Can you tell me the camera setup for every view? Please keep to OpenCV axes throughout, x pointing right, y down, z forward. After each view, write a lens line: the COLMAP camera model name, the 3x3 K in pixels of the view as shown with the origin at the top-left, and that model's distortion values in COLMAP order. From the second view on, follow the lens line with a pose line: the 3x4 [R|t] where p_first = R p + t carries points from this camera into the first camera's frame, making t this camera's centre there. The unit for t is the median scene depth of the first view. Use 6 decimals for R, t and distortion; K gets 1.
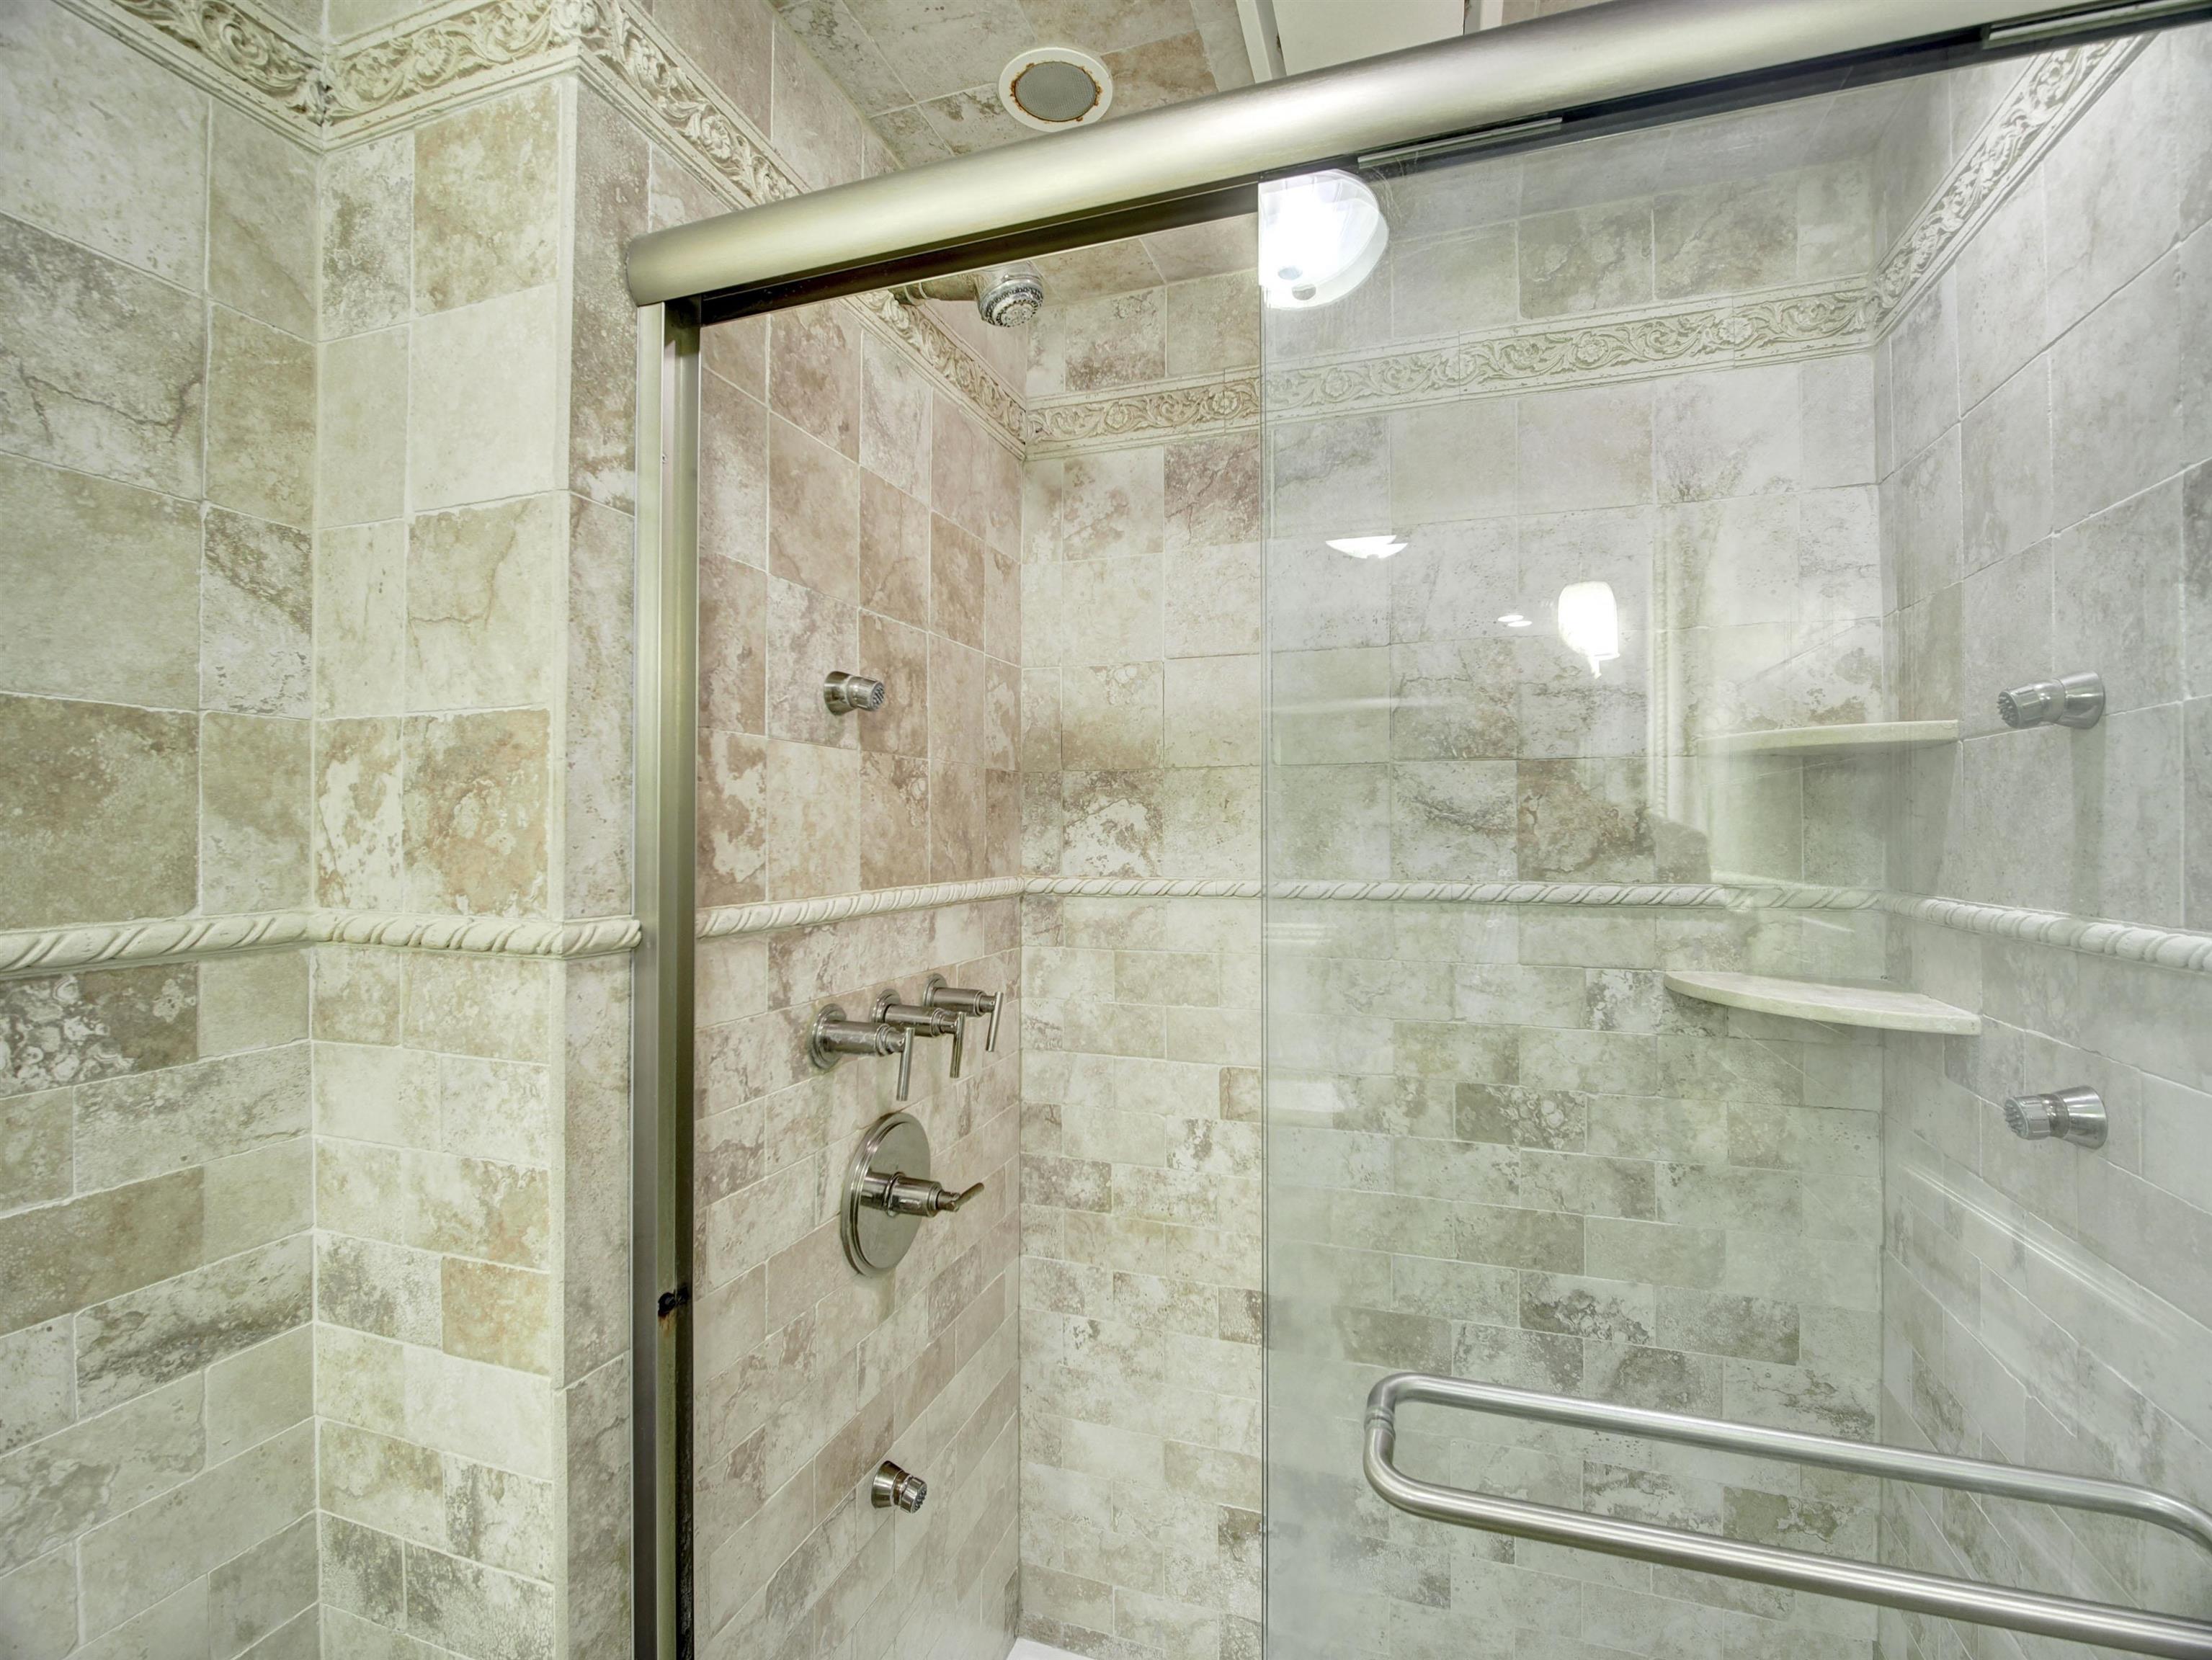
lens RADIAL K [[1021.5, 0, 1075.7], [0, 1021.5, 816.1], [0, 0, 1]] dist [-0.016946, 0.000302]
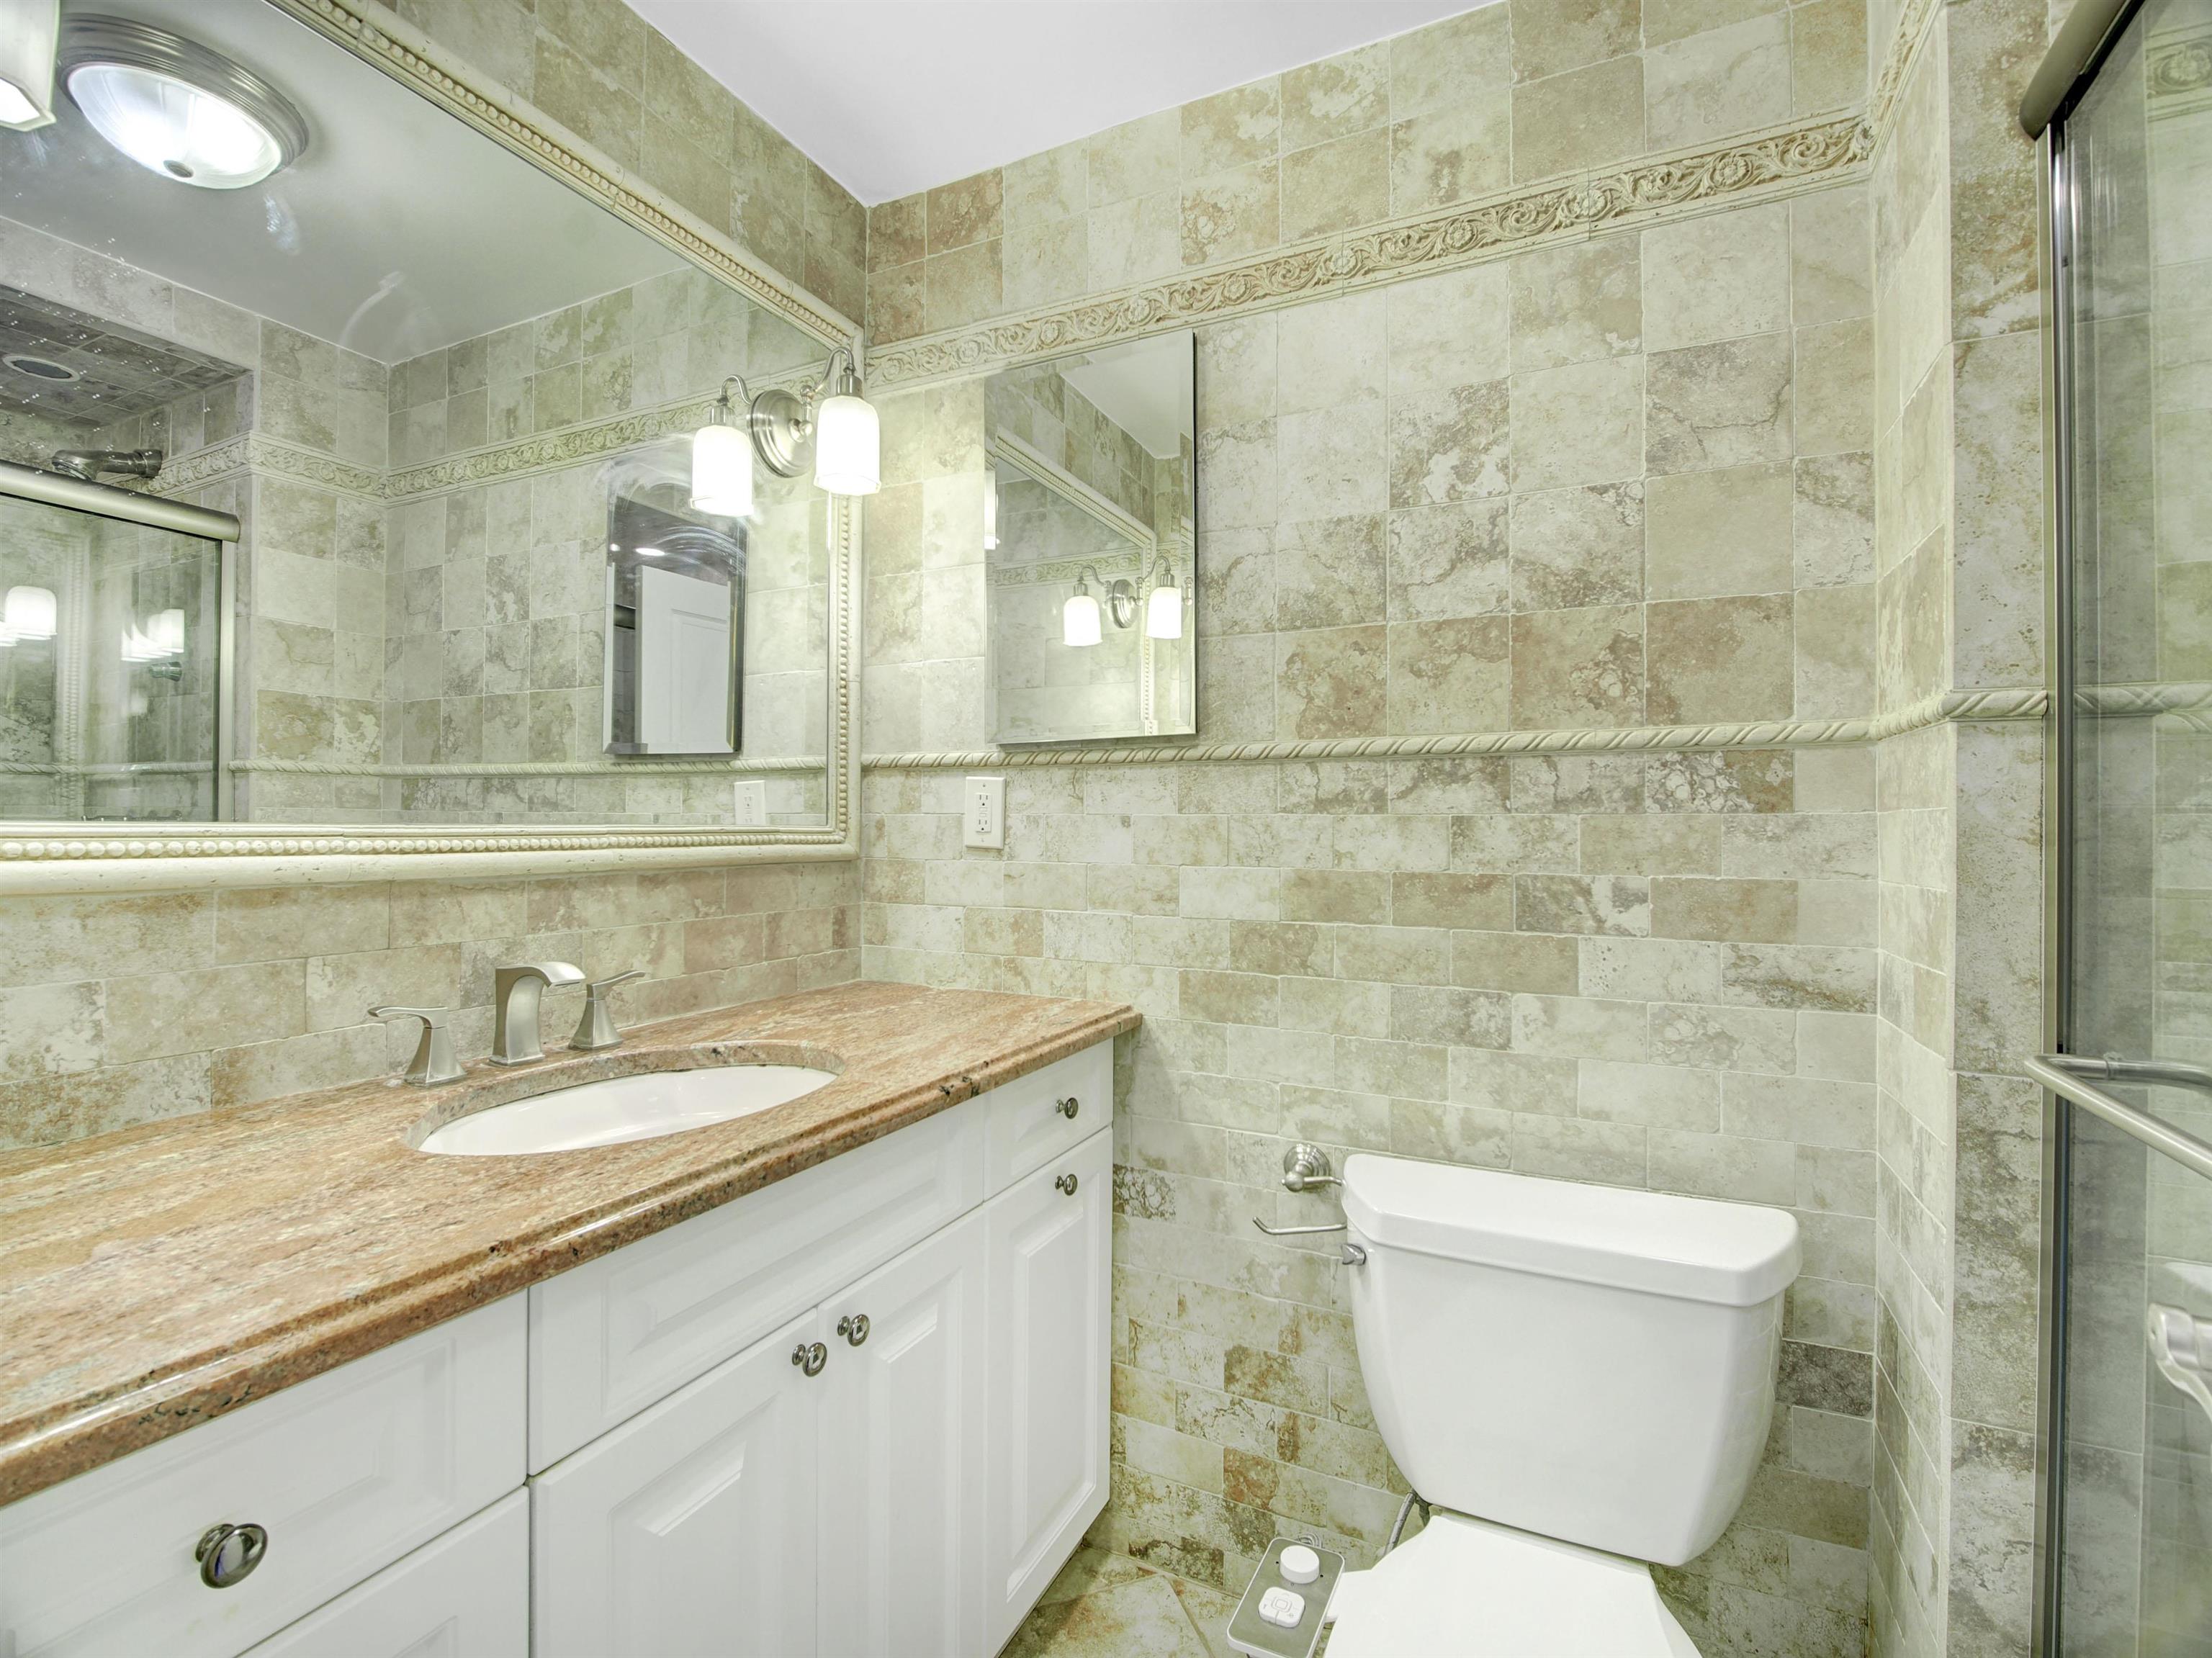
lens RADIAL K [[1004.4, 0, 1108.6], [0, 1004.4, 822.8], [0, 0, 1]] dist [-0.013354, -0.000892]
pose [[-0.120449, -0.005018, -0.992707, 0.806371], [0.001276, 0.999986, -0.005210, 0.265392], [0.992719, -0.001894, -0.120440, 0.124315]]
